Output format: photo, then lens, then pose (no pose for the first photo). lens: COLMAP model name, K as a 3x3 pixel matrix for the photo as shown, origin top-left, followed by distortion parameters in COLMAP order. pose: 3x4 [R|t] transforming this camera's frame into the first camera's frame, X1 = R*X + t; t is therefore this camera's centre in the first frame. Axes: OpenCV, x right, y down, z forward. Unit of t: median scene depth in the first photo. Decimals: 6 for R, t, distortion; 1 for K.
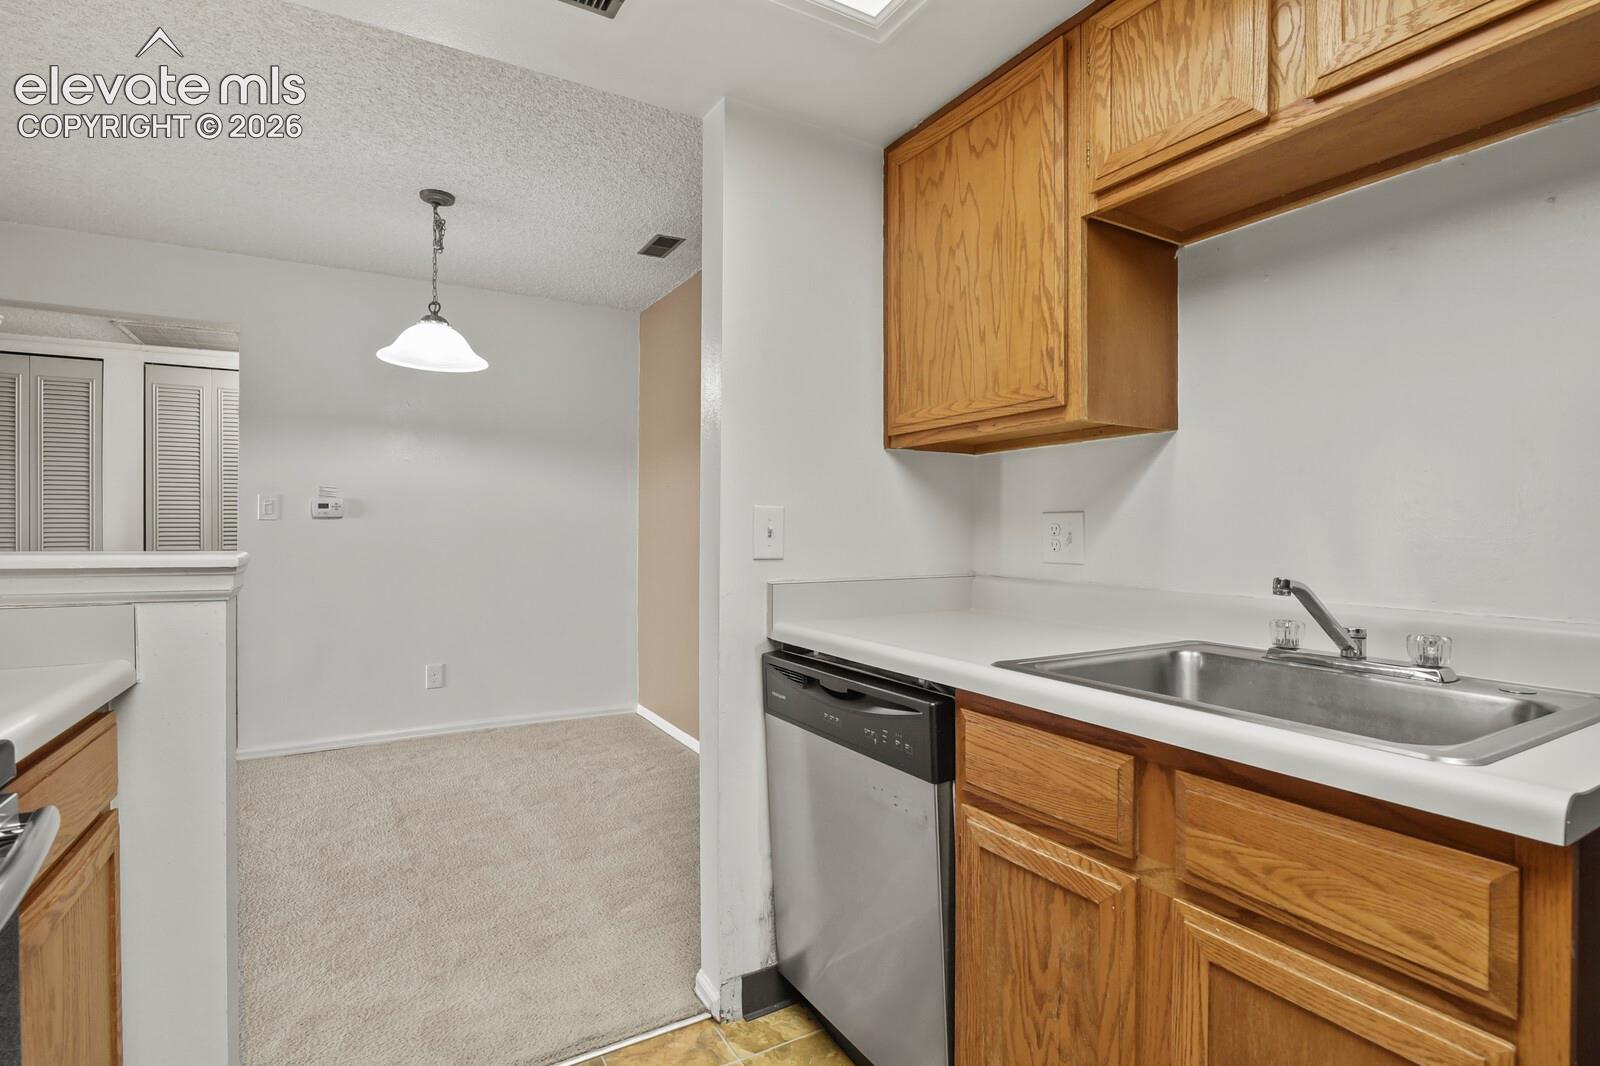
lens RADIAL K [[774.0, 0, 812.9], [0, 774.0, 531.9], [0, 0, 1]] dist [-0.003952, -0.006922]
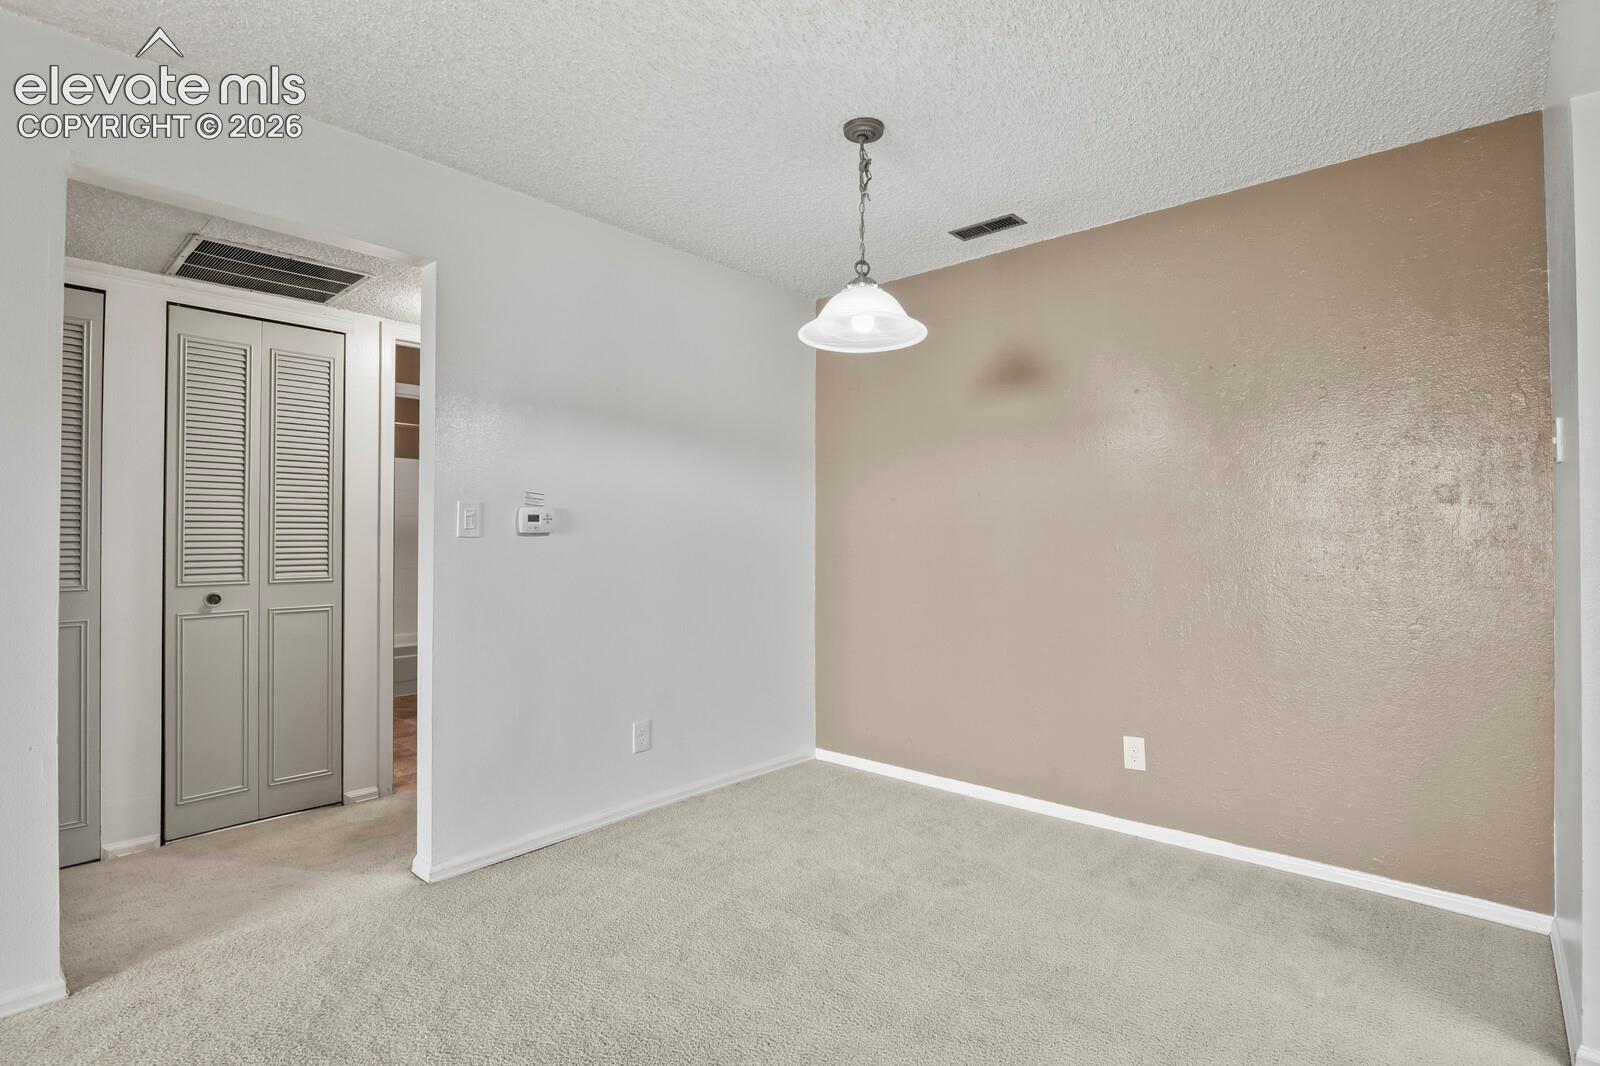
lens RADIAL K [[774.0, 0, 802.4], [0, 774.0, 528.3], [0, 0, 1]] dist [-0.003952, -0.006922]
pose [[0.951006, 0.000188, 0.309172, -0.619028], [0.007042, 0.999727, -0.022271, -0.005527], [-0.309092, 0.023357, 0.950745, 0.214574]]
